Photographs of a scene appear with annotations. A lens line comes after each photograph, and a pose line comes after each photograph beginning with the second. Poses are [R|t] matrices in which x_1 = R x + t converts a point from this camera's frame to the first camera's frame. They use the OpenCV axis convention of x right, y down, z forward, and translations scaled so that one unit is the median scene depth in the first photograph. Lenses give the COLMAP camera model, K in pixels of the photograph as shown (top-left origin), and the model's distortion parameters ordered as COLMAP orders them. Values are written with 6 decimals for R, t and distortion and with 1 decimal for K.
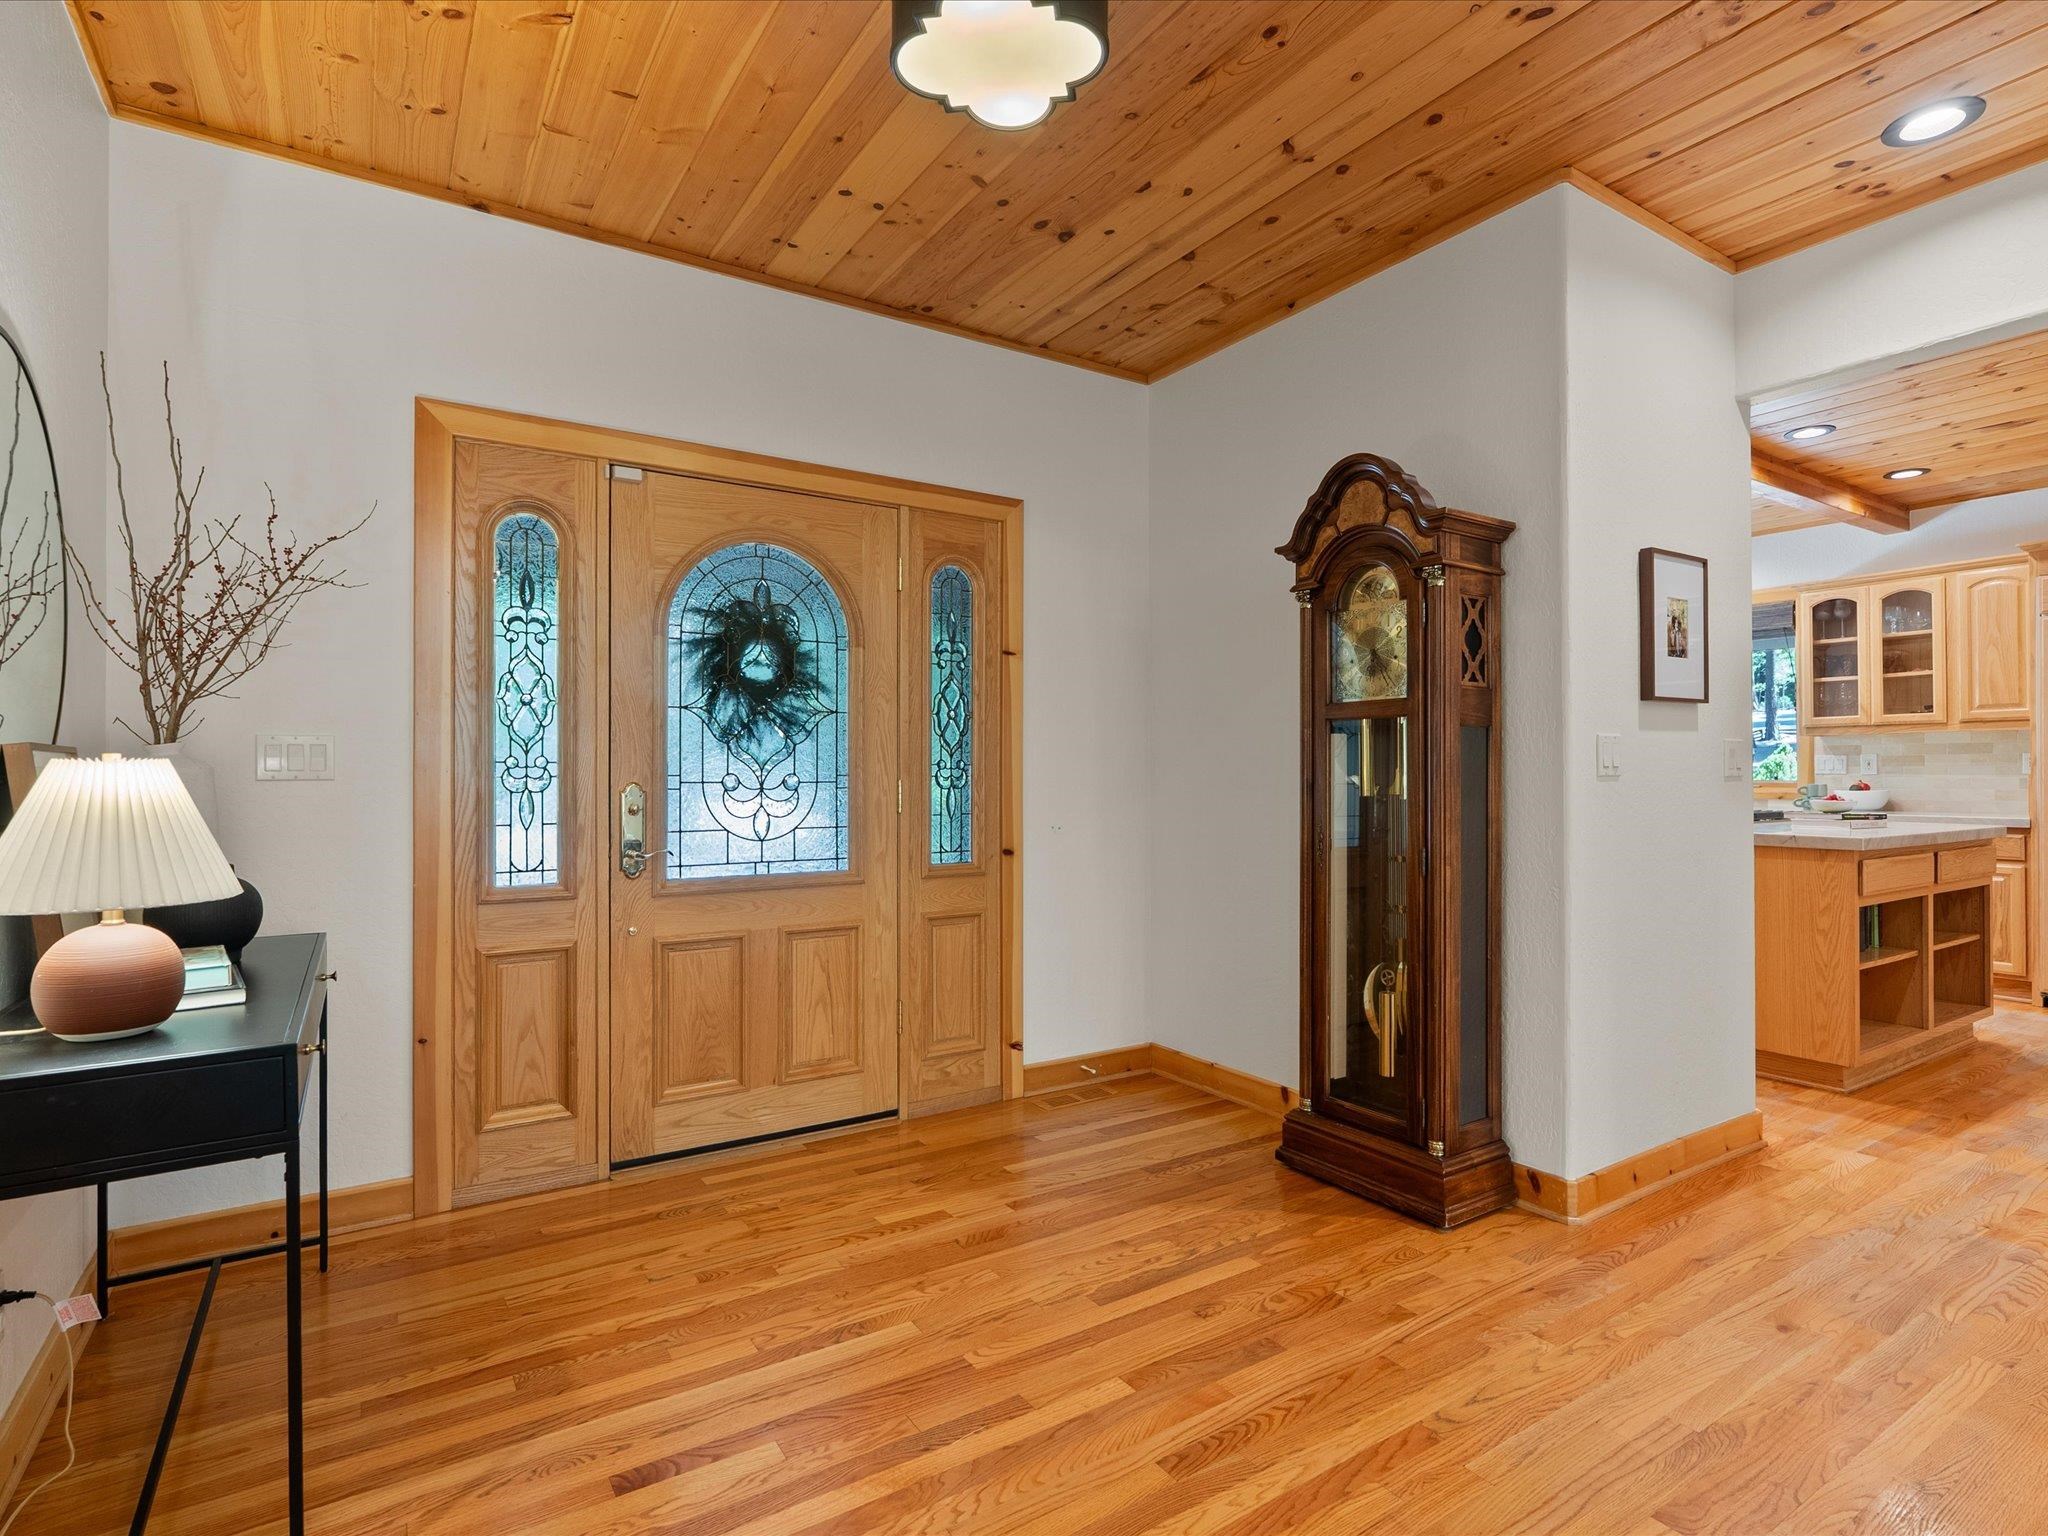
lens RADIAL K [[1043.0, 0, 1015.7], [0, 1043.0, 769.8], [0, 0, 1]] dist [-0.003584, 0.002359]
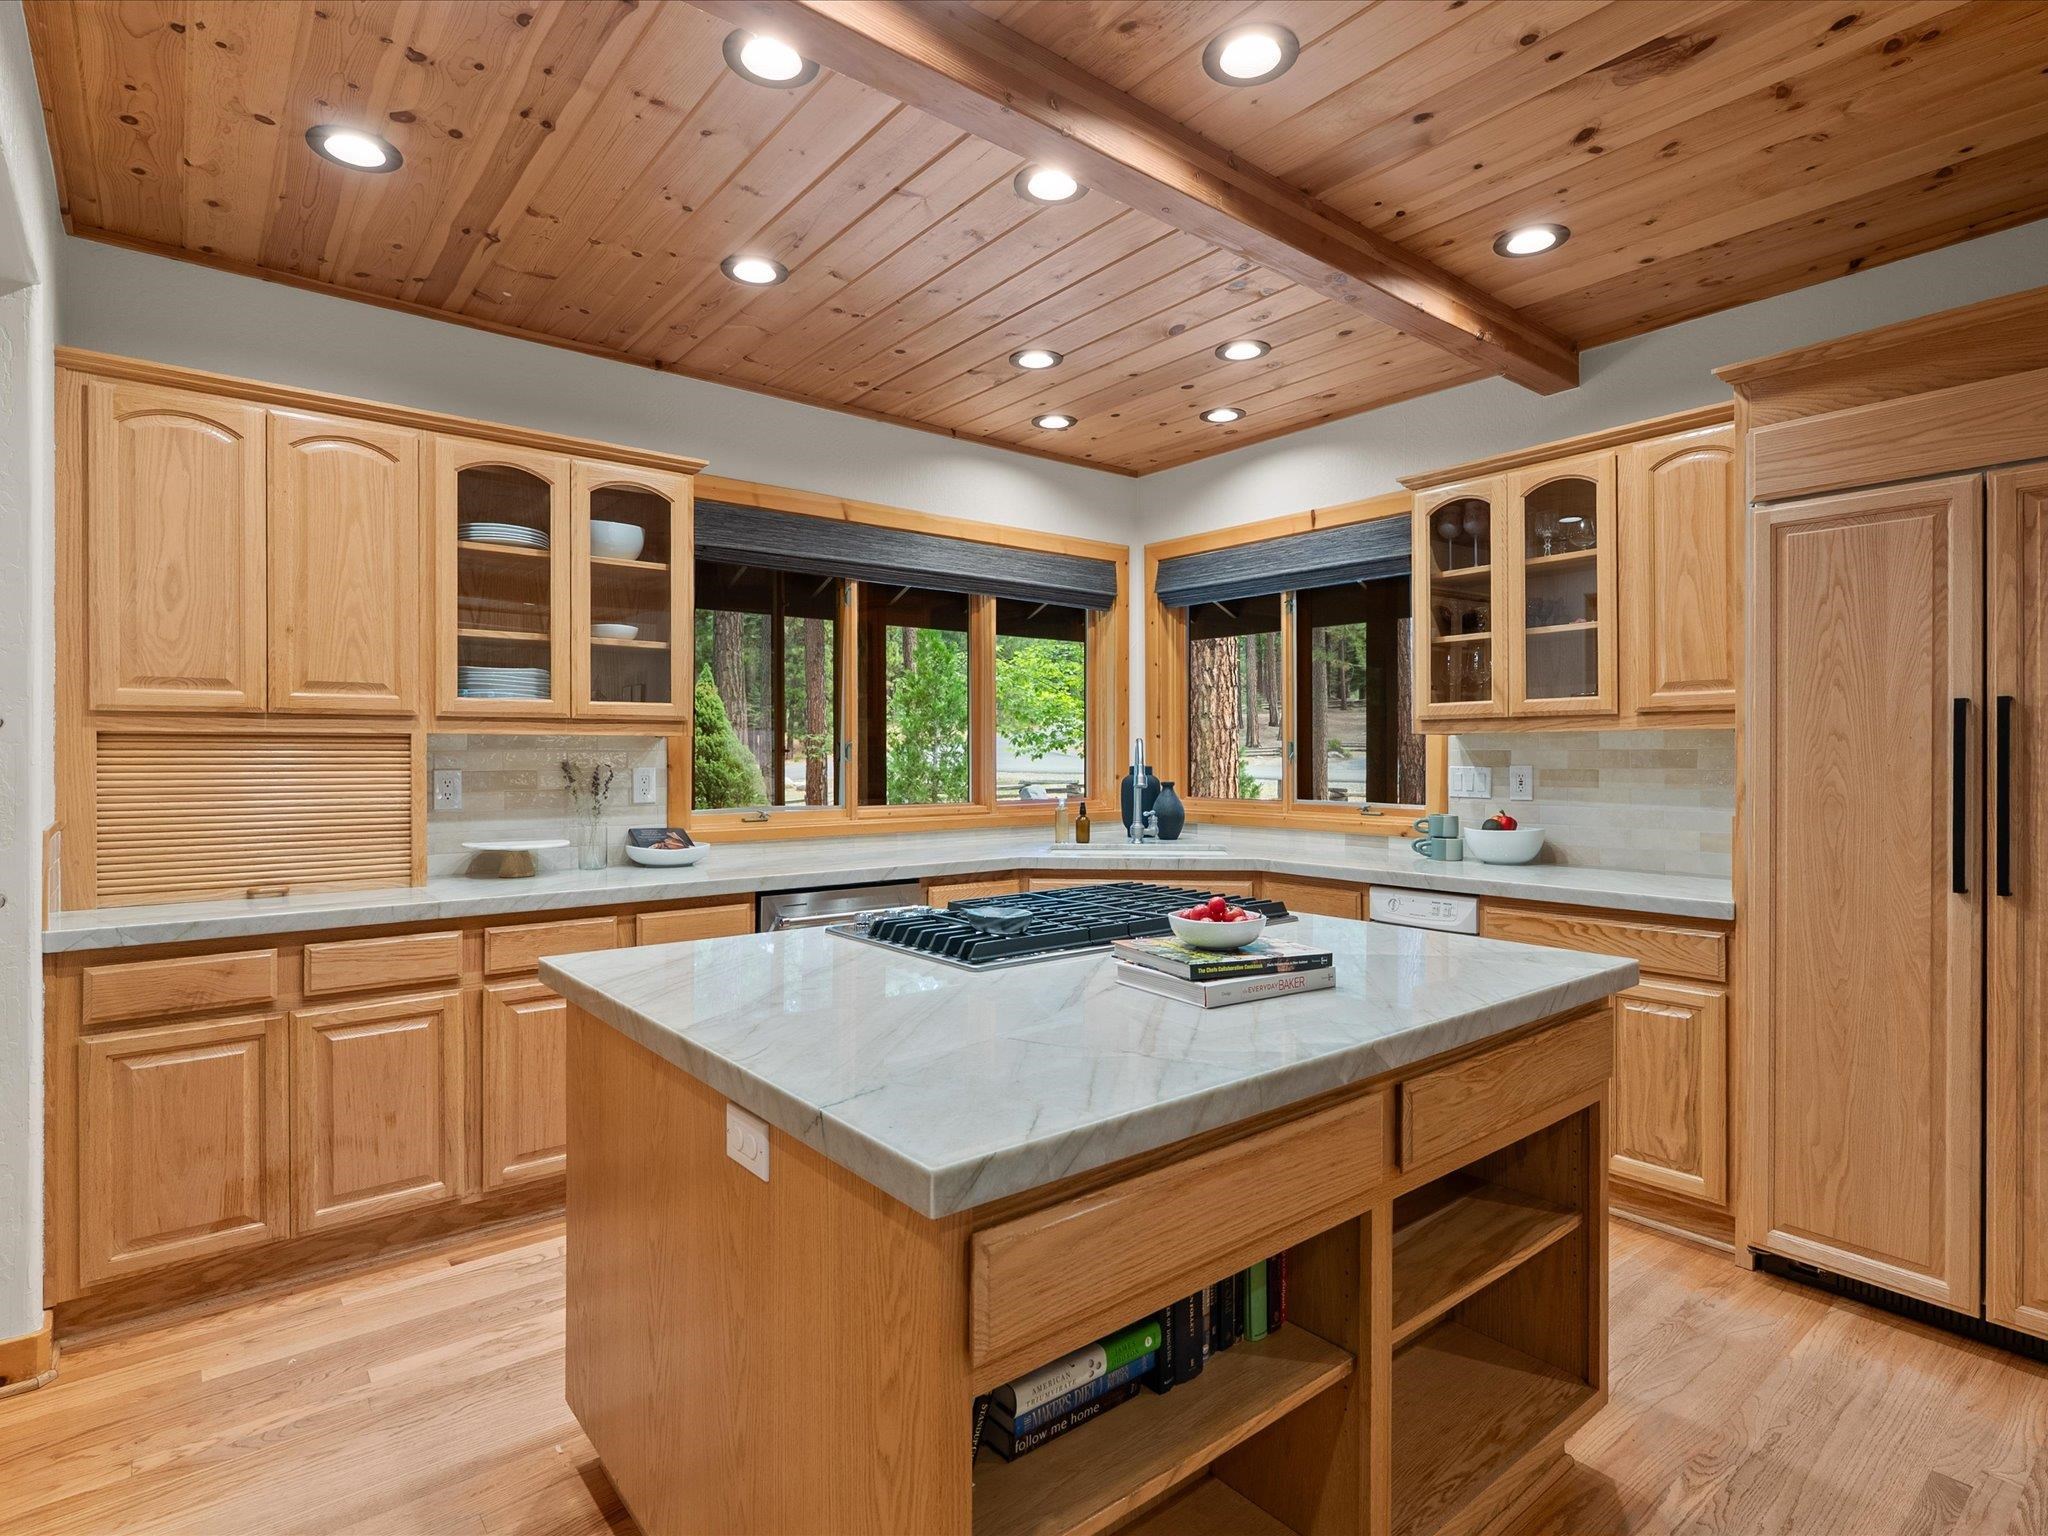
lens RADIAL K [[1063.7, 0, 1030.9], [0, 1063.7, 759.7], [0, 0, 1]] dist [0.001052, 0.000541]
pose [[0.993371, -0.000750, 0.114949, 0.511539], [0.000106, 0.999984, 0.005602, -0.024039], [-0.114951, -0.005553, 0.993356, 0.465875]]
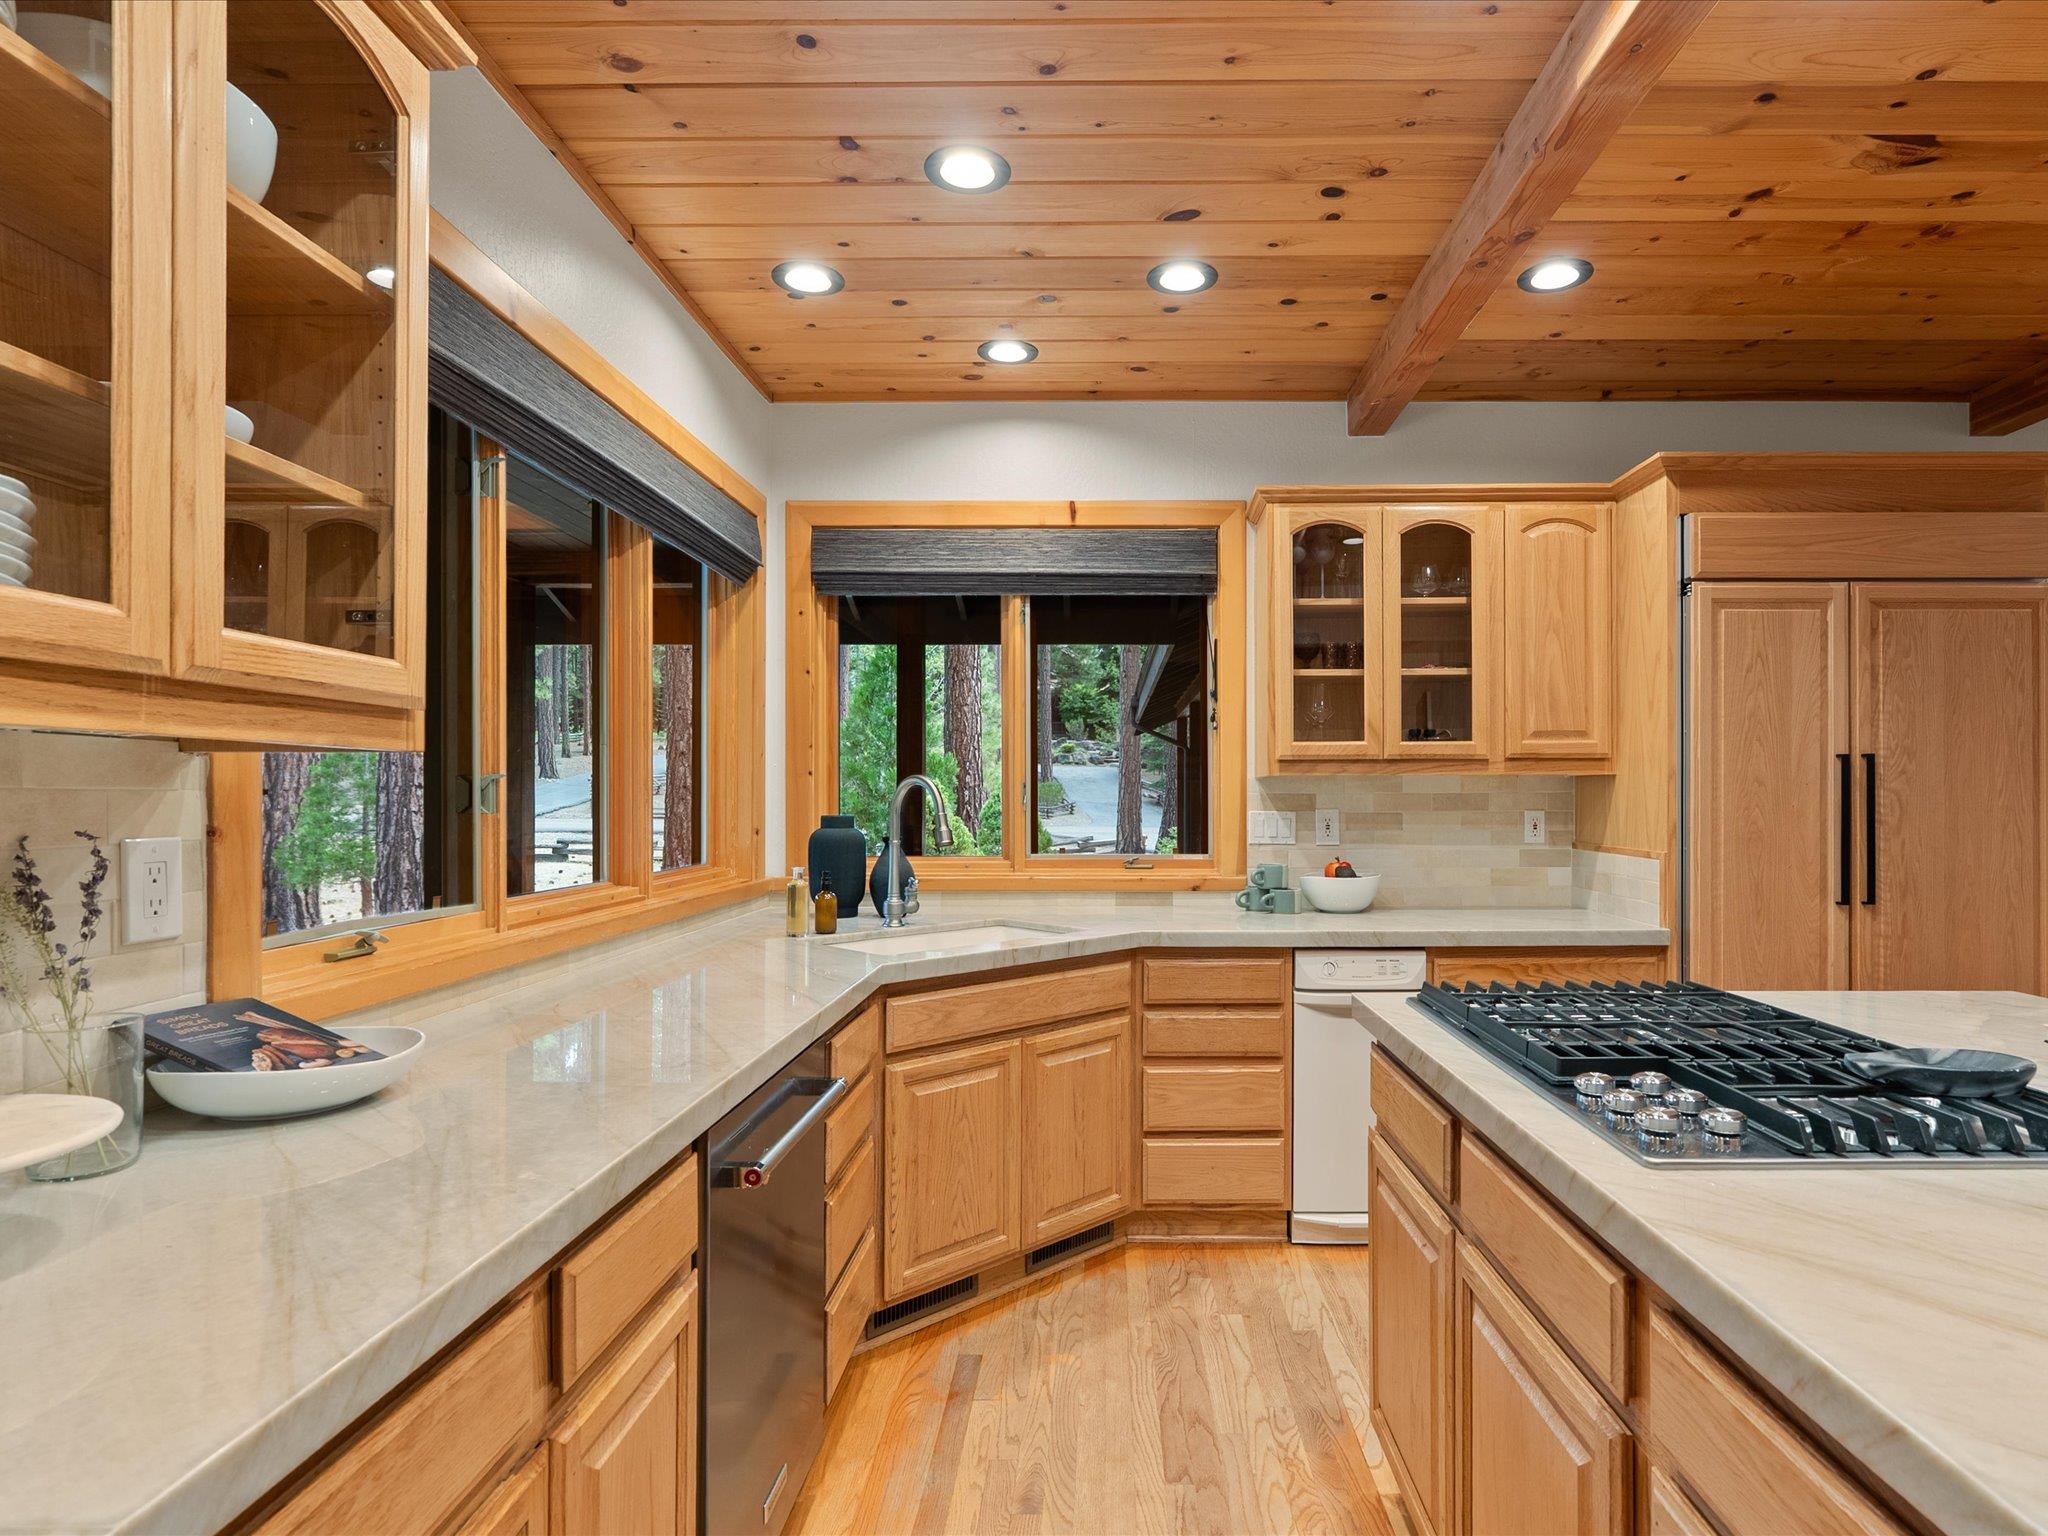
lens RADIAL K [[1092.4, 0, 1025.8], [0, 1092.4, 795.4], [0, 0, 1]] dist [-0.002249, 0.000430]
pose [[0.536841, -0.000122, 0.843683, 0.237593], [0.000482, 1.000000, -0.000163, -0.025057], [-0.843683, 0.000494, 0.536841, 0.884348]]
